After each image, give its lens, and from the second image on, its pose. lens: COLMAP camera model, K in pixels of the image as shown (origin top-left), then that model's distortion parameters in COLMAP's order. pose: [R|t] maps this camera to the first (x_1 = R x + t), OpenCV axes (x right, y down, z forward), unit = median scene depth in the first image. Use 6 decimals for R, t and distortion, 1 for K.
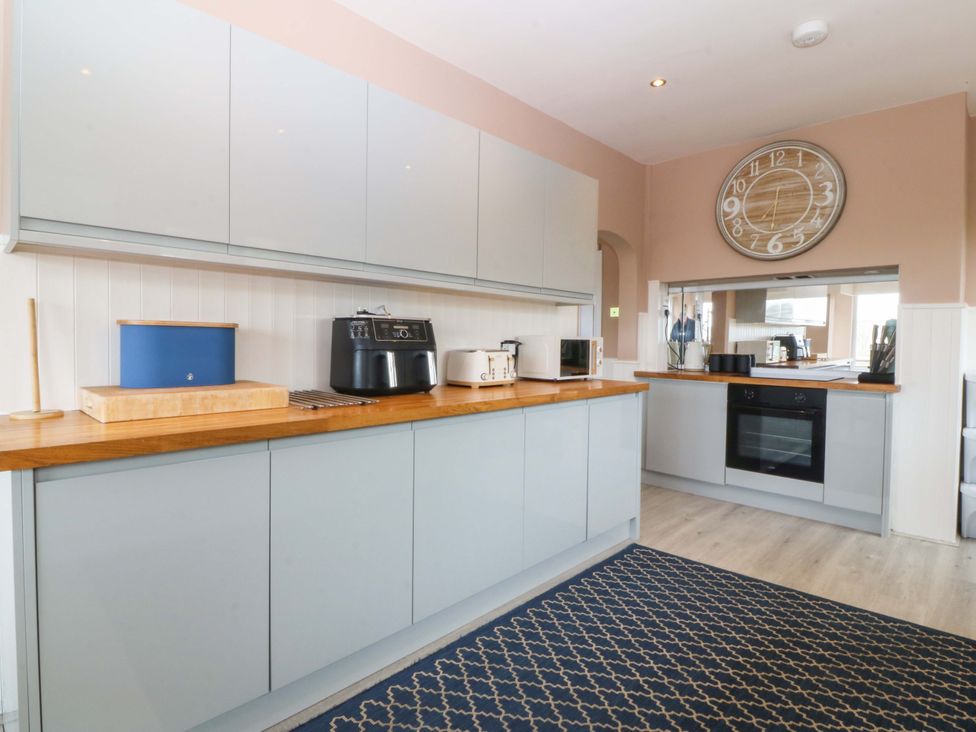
lens RADIAL K [[515.8, 0, 484.8], [0, 515.8, 359.2], [0, 0, 1]] dist [-0.005000, -0.001457]
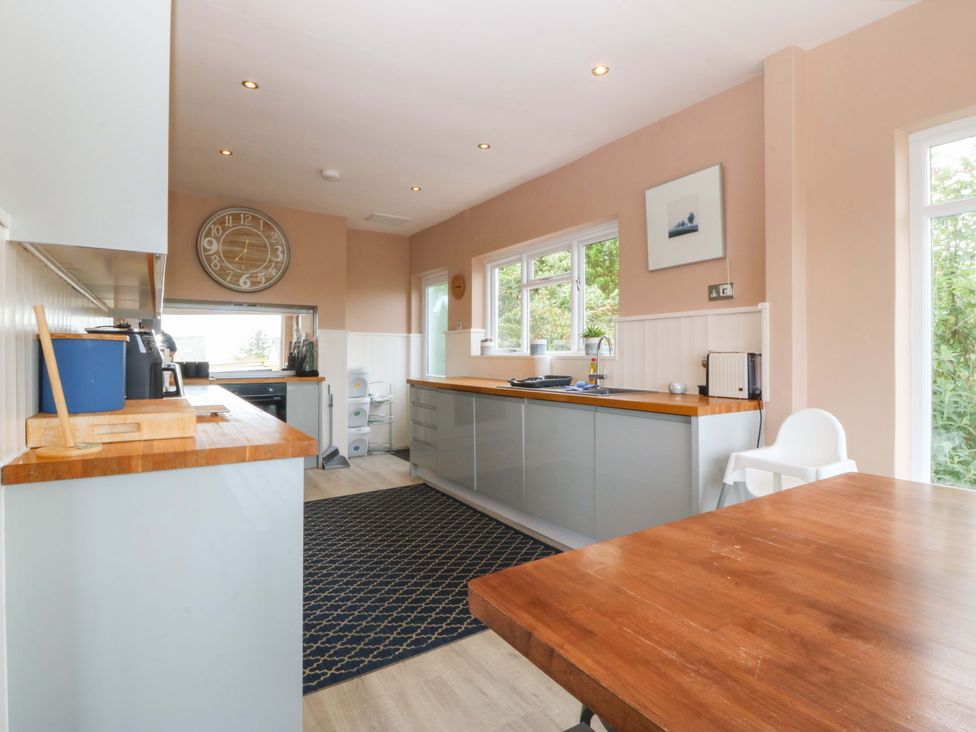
lens RADIAL K [[515.8, 0, 485.4], [0, 515.8, 360.4], [0, 0, 1]] dist [-0.005000, -0.001457]
pose [[0.227474, -0.022691, 0.973520, -0.635865], [0.037425, 0.999194, 0.014545, -0.007468], [-0.973065, 0.033125, 0.228139, 0.070352]]
